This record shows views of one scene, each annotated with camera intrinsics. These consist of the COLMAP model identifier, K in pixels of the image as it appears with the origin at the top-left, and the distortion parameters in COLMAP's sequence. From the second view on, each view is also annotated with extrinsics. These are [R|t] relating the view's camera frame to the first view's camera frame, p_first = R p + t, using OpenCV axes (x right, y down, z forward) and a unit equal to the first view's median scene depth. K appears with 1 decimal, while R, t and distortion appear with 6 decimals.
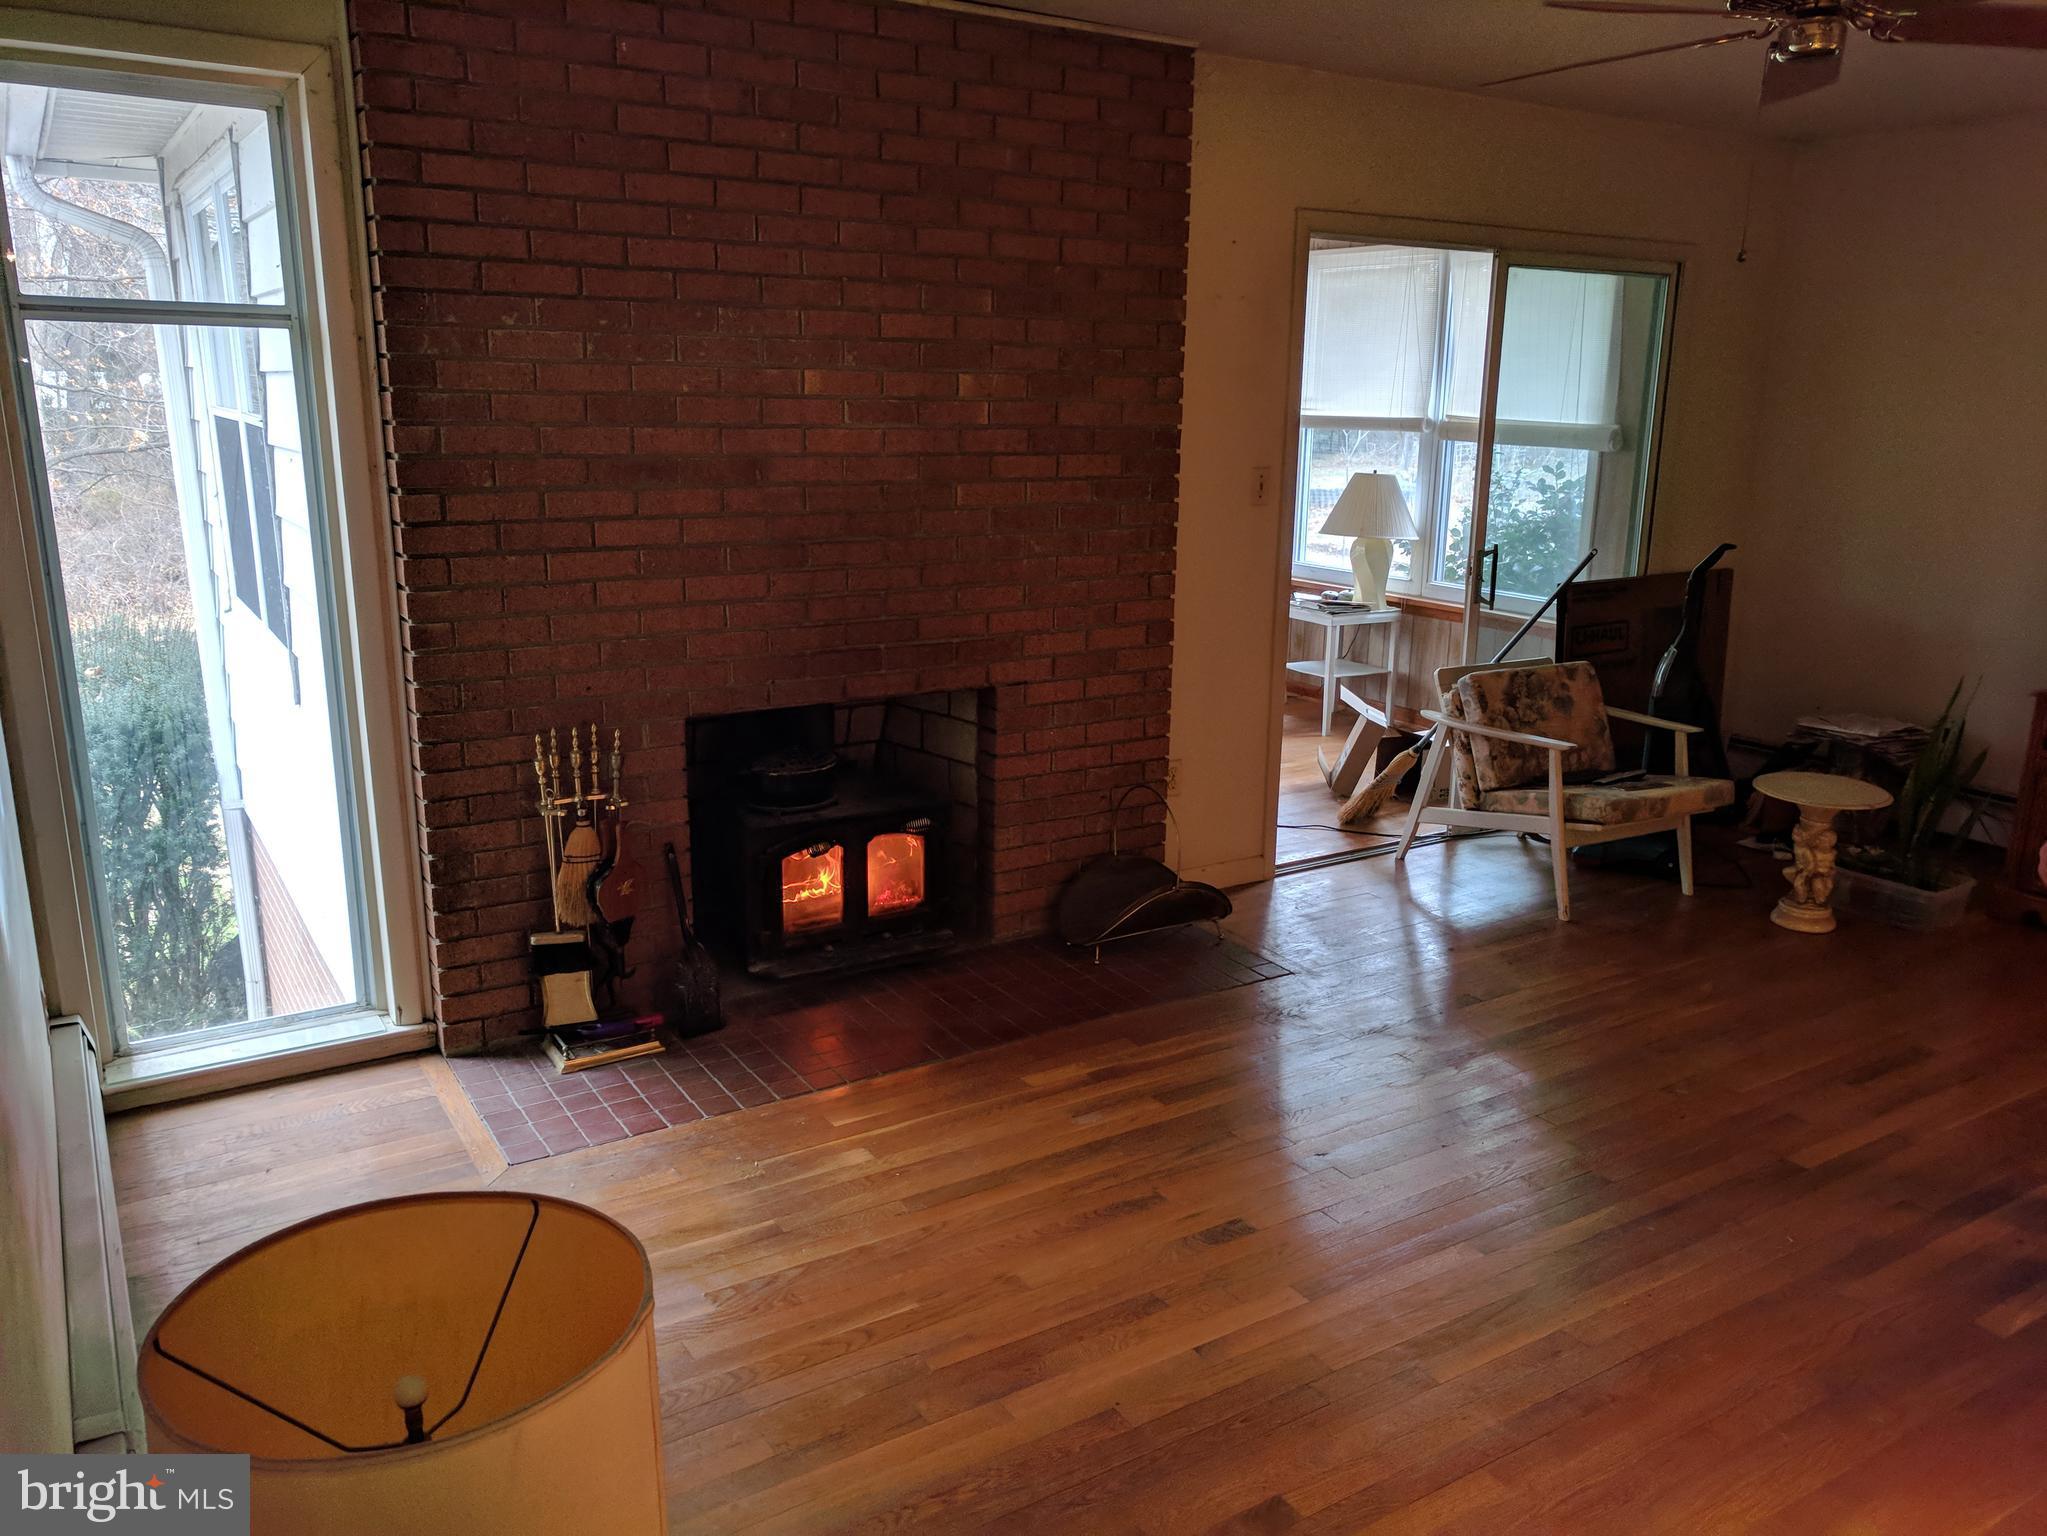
lens RADIAL K [[1562.5, 0, 1035.8], [0, 1562.5, 765.0], [0, 0, 1]] dist [0.029327, -0.001475]
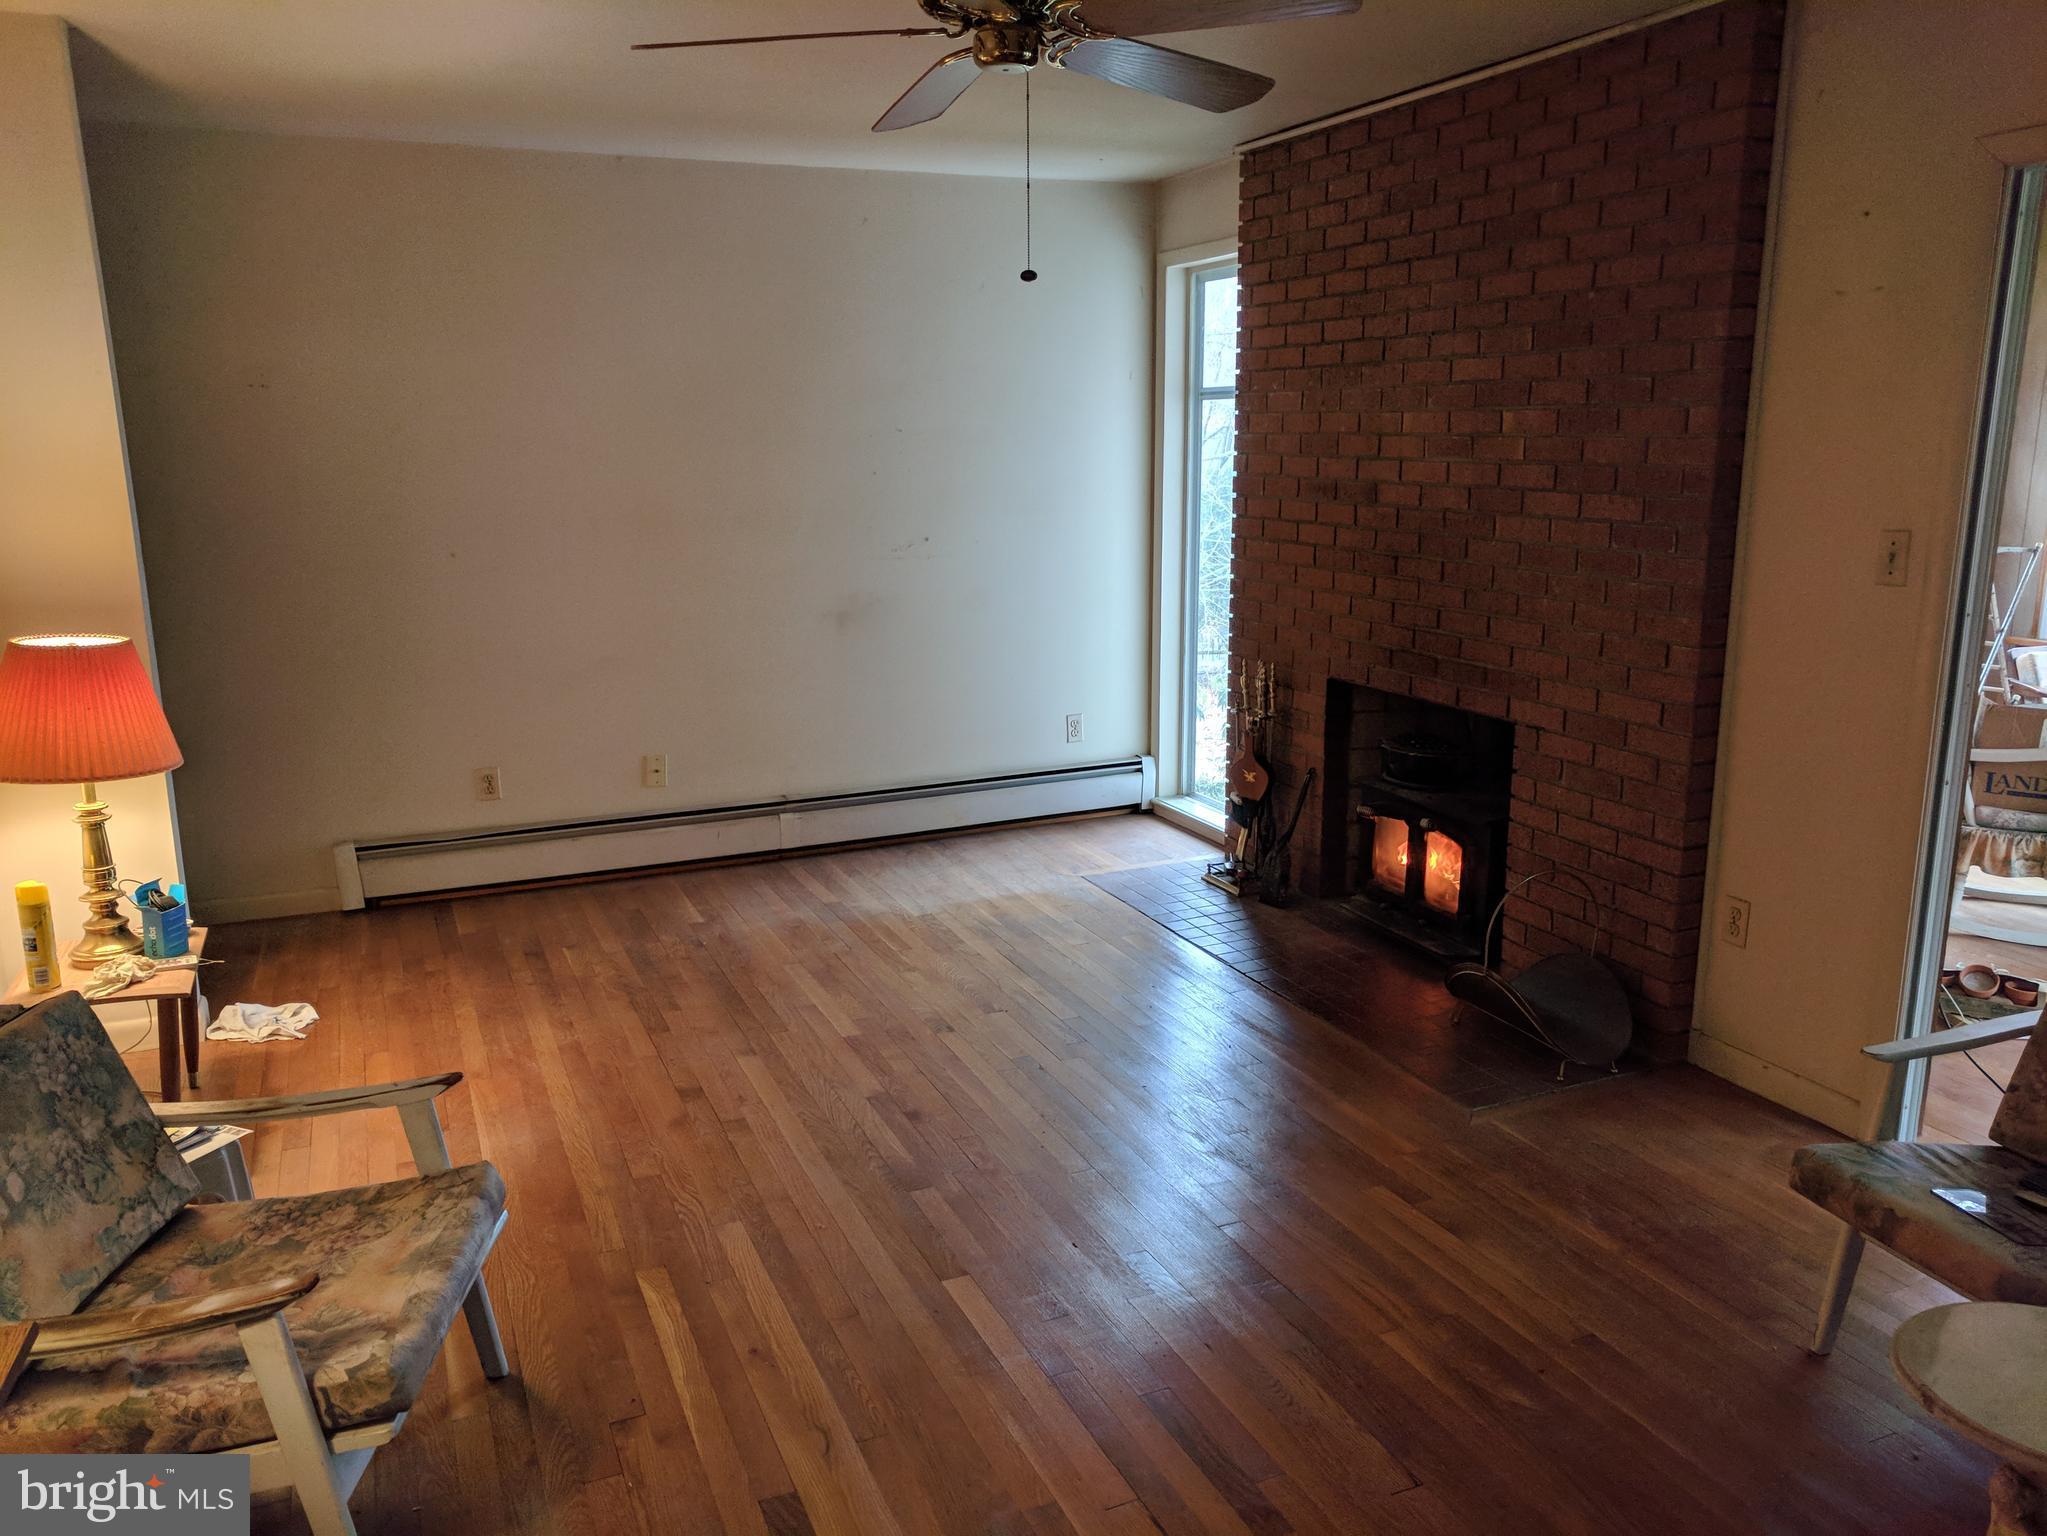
lens RADIAL K [[1562.5, 0, 1035.8], [0, 1562.5, 765.0], [0, 0, 1]] dist [0.029327, -0.001475]
pose [[-0.149710, 0.197379, -0.968828, 1.047510], [-0.226293, 0.947022, 0.227905, -0.194363], [0.962486, 0.253359, -0.097114, 0.860724]]
